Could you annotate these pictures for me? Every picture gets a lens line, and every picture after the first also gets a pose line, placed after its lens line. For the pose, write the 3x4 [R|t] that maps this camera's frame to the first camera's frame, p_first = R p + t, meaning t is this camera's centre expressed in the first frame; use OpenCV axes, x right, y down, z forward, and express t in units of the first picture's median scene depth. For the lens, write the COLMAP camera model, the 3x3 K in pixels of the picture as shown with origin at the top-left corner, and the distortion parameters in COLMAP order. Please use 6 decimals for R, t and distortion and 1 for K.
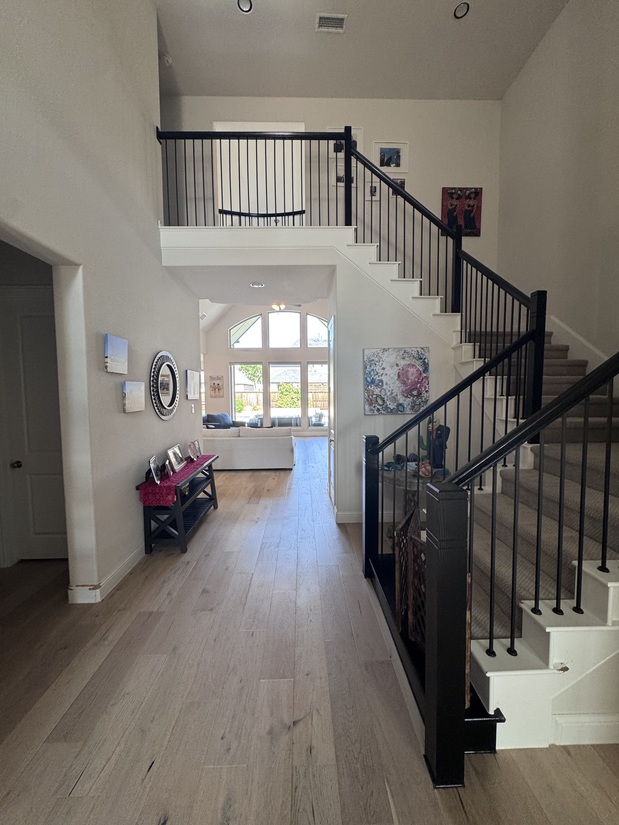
lens RADIAL K [[328.2, 0, 307.9], [0, 328.2, 414.2], [0, 0, 1]] dist [-0.003973, -0.000706]
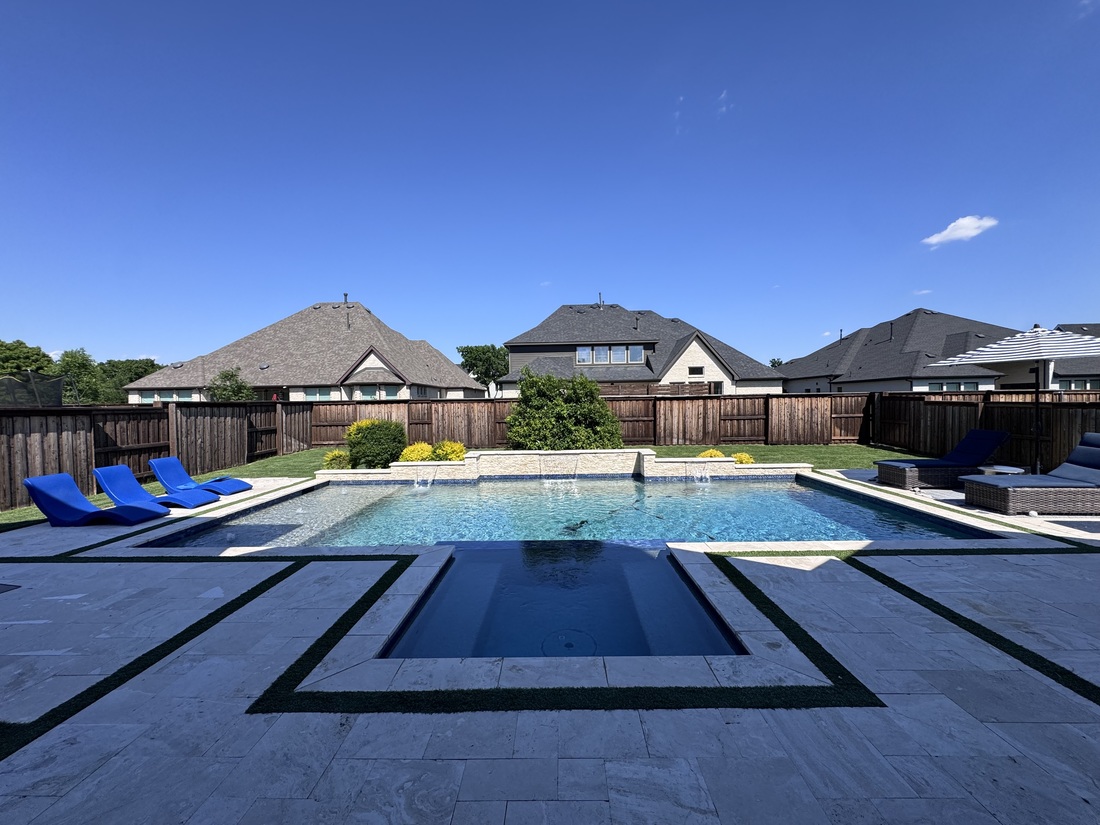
lens RADIAL K [[437.6, 0, 546.1], [0, 437.6, 408.1], [0, 0, 1]] dist [-0.003973, -0.000706]
pose [[0.998619, -0.010314, -0.051522, -0.079087], [0.007499, 0.998483, -0.054540, -0.070375], [0.052006, 0.054078, 0.997181, 1.183243]]
